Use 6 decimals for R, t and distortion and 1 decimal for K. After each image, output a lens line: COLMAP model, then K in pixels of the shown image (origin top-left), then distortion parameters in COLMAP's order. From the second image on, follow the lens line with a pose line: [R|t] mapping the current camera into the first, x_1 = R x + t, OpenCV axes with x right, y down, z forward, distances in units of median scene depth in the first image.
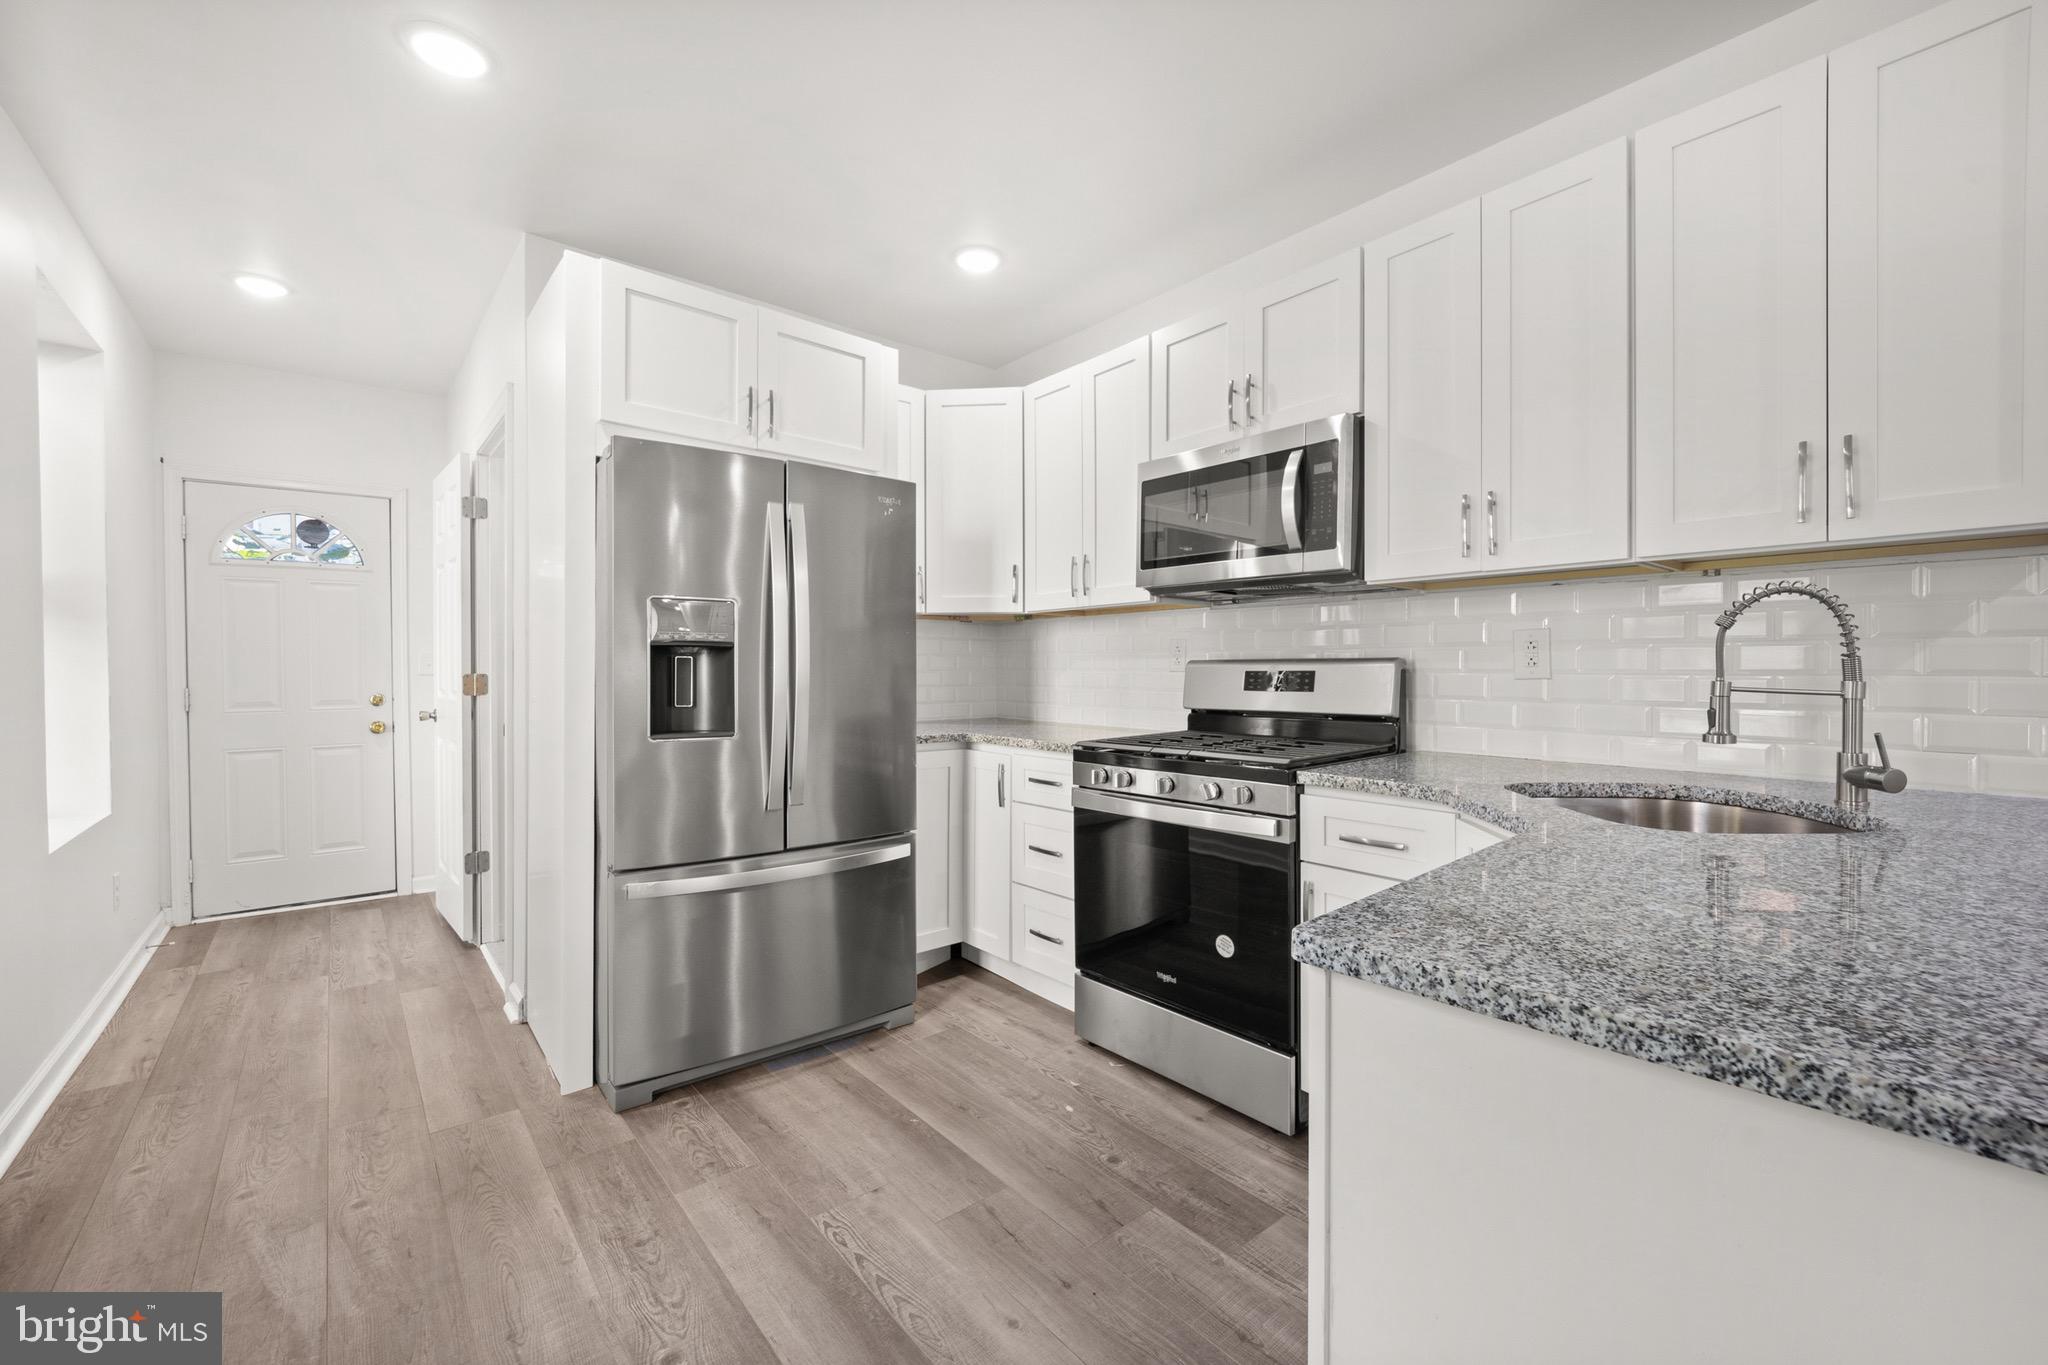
lens RADIAL K [[840.1, 0, 1060.3], [0, 840.1, 671.6], [0, 0, 1]] dist [-0.003564, -0.000576]
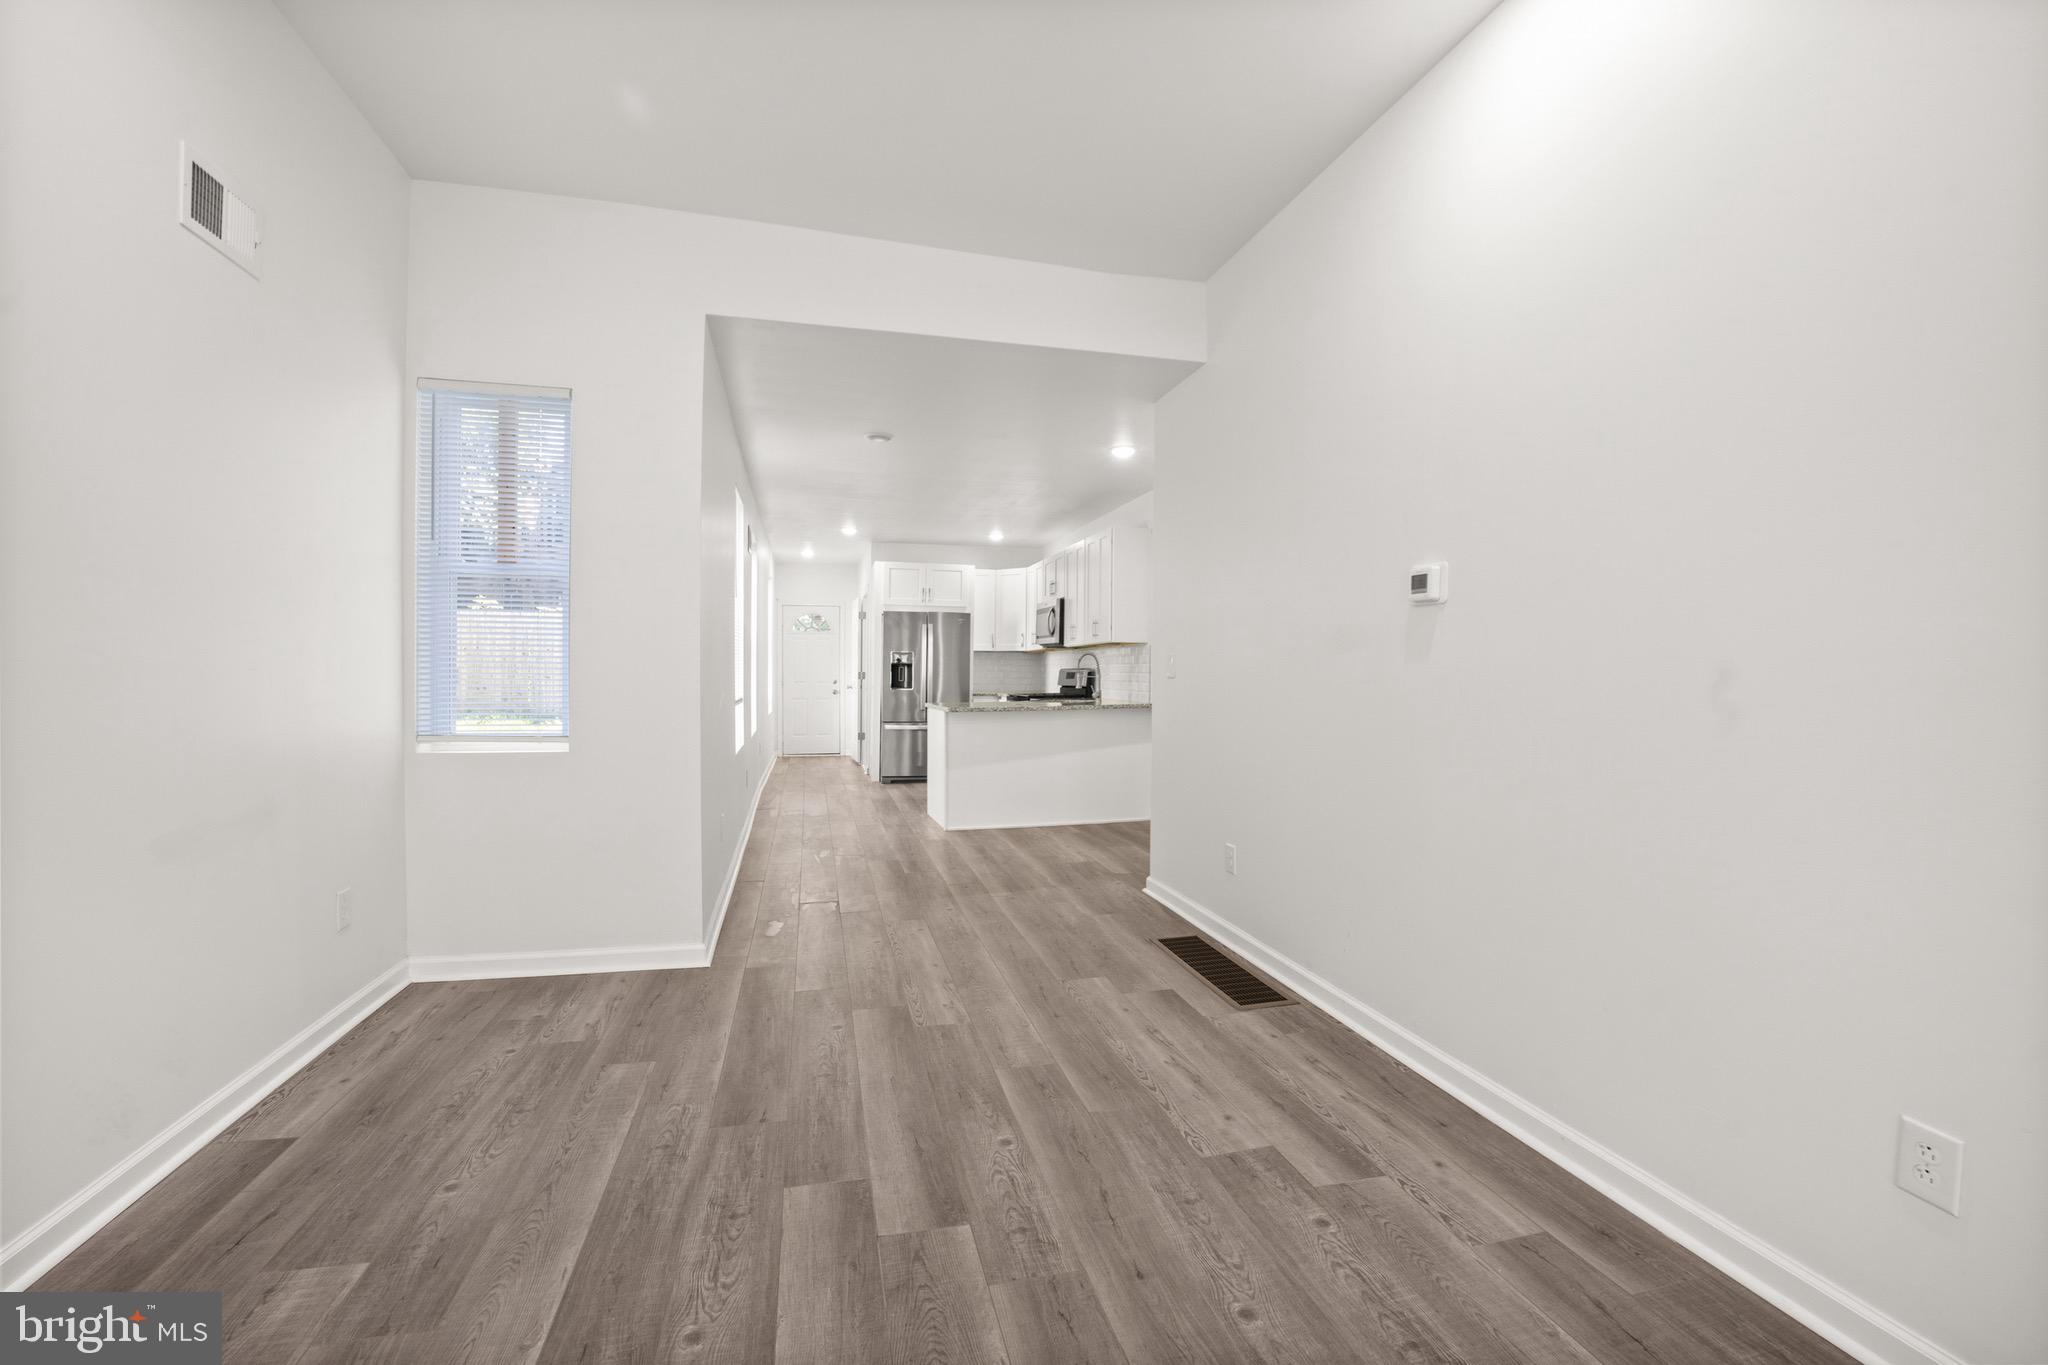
lens RADIAL K [[832.9, 0, 1026.6], [0, 832.9, 682.1], [0, 0, 1]] dist [-0.001633, -0.010103]
pose [[0.898149, 0.013065, -0.439497, 1.509111], [-0.011365, 0.999914, 0.006501, 0.016612], [0.439544, -0.000844, 0.898221, -1.869103]]
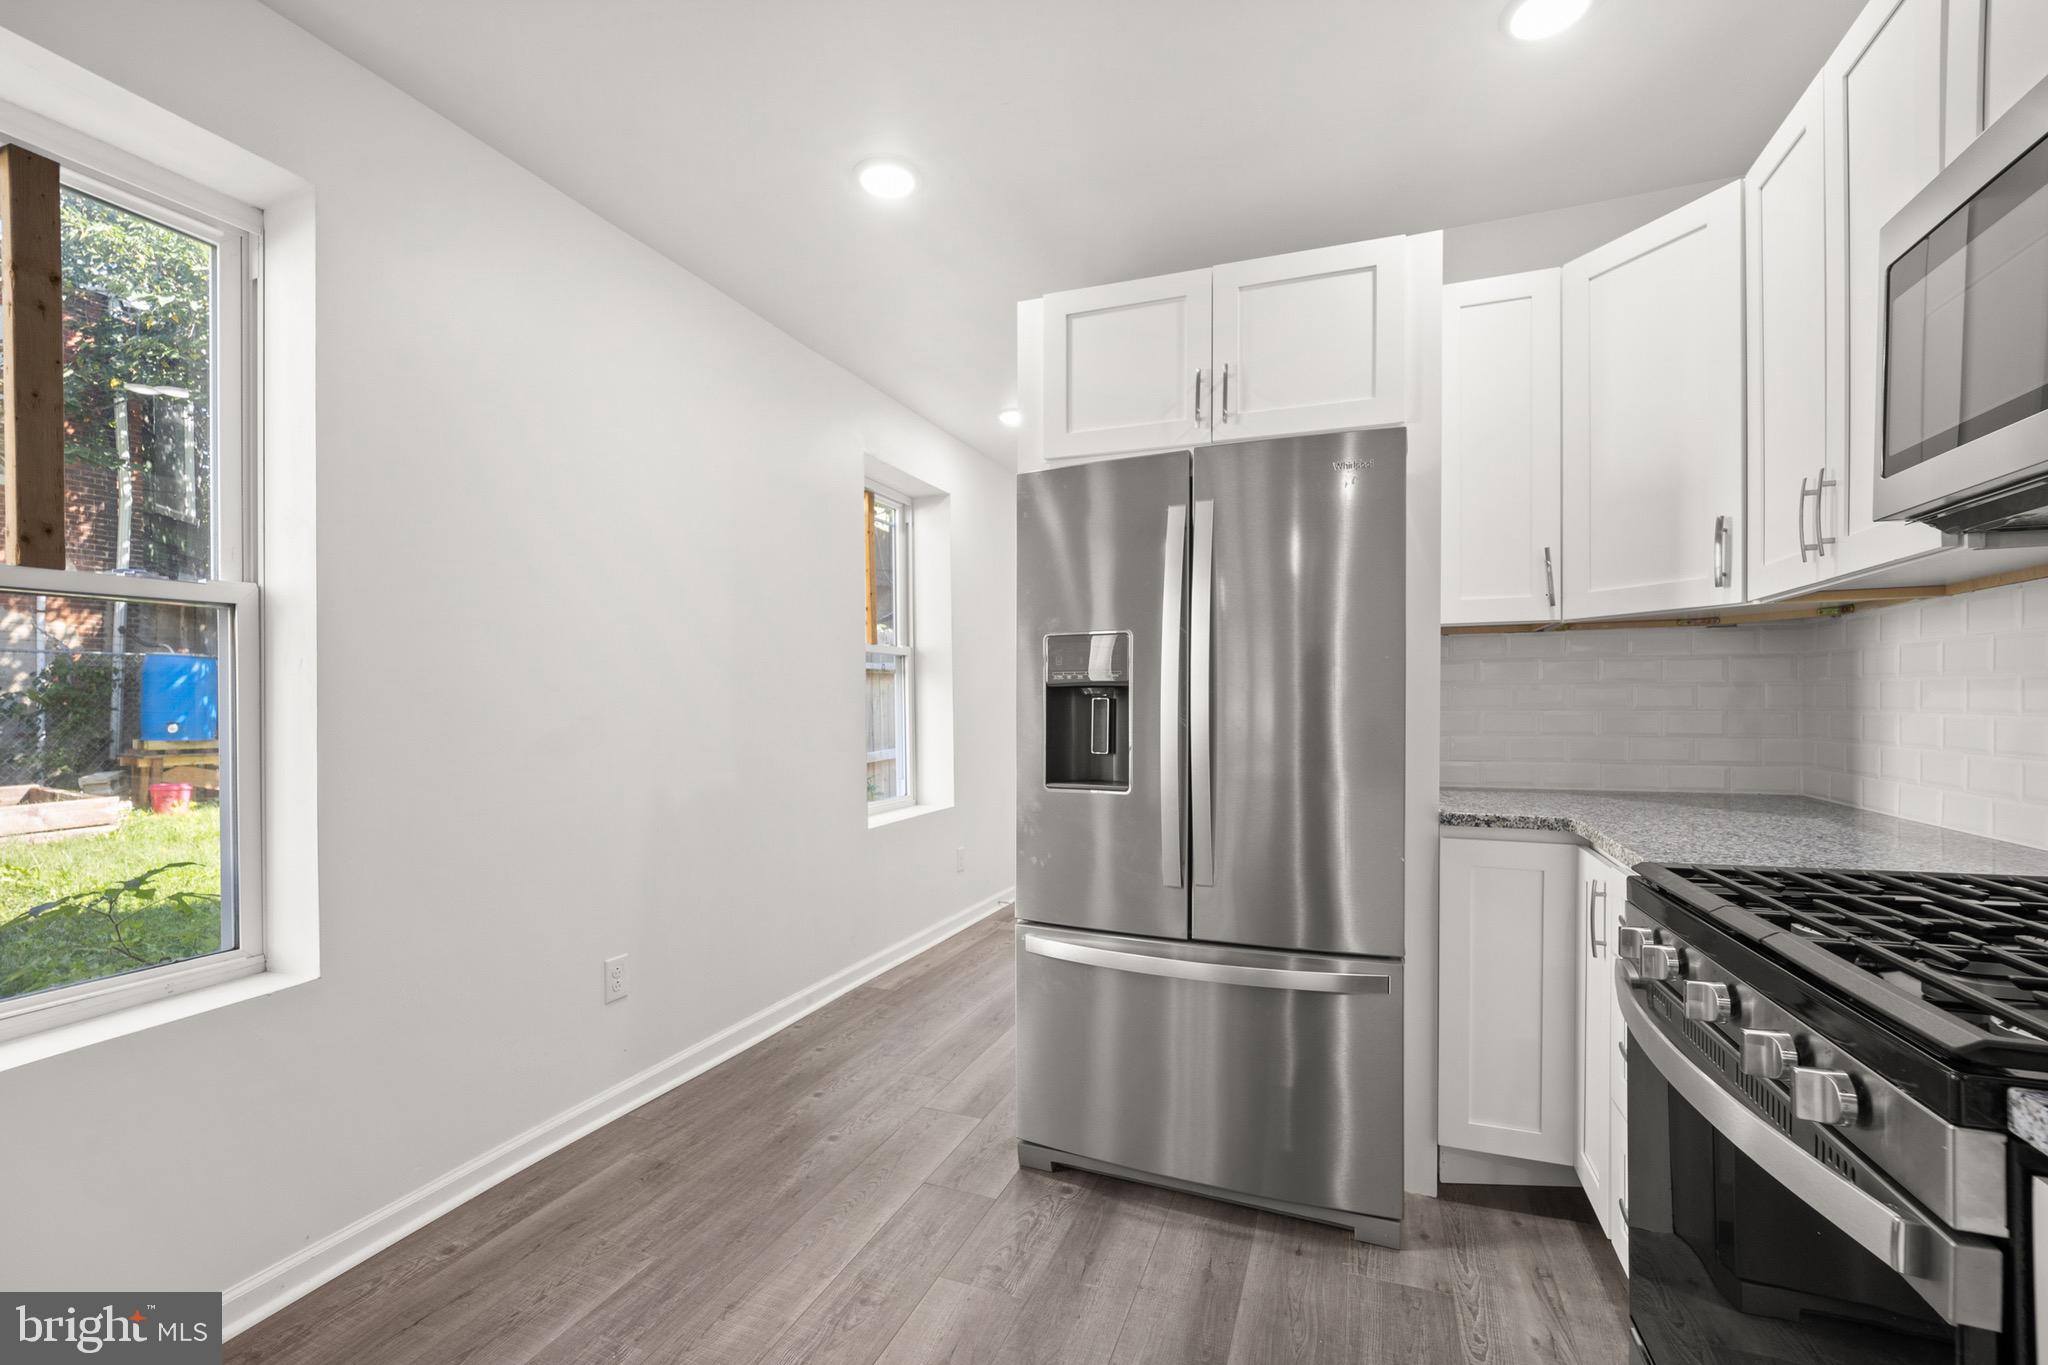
lens RADIAL K [[859.9, 0, 970.5], [0, 859.9, 707.2], [0, 0, 1]] dist [-0.001567, -0.000139]
pose [[0.452649, 0.000083, -0.891689, 0.285388], [0.002209, 0.999997, 0.001215, -0.008525], [0.891686, -0.002520, 0.452647, 0.416475]]
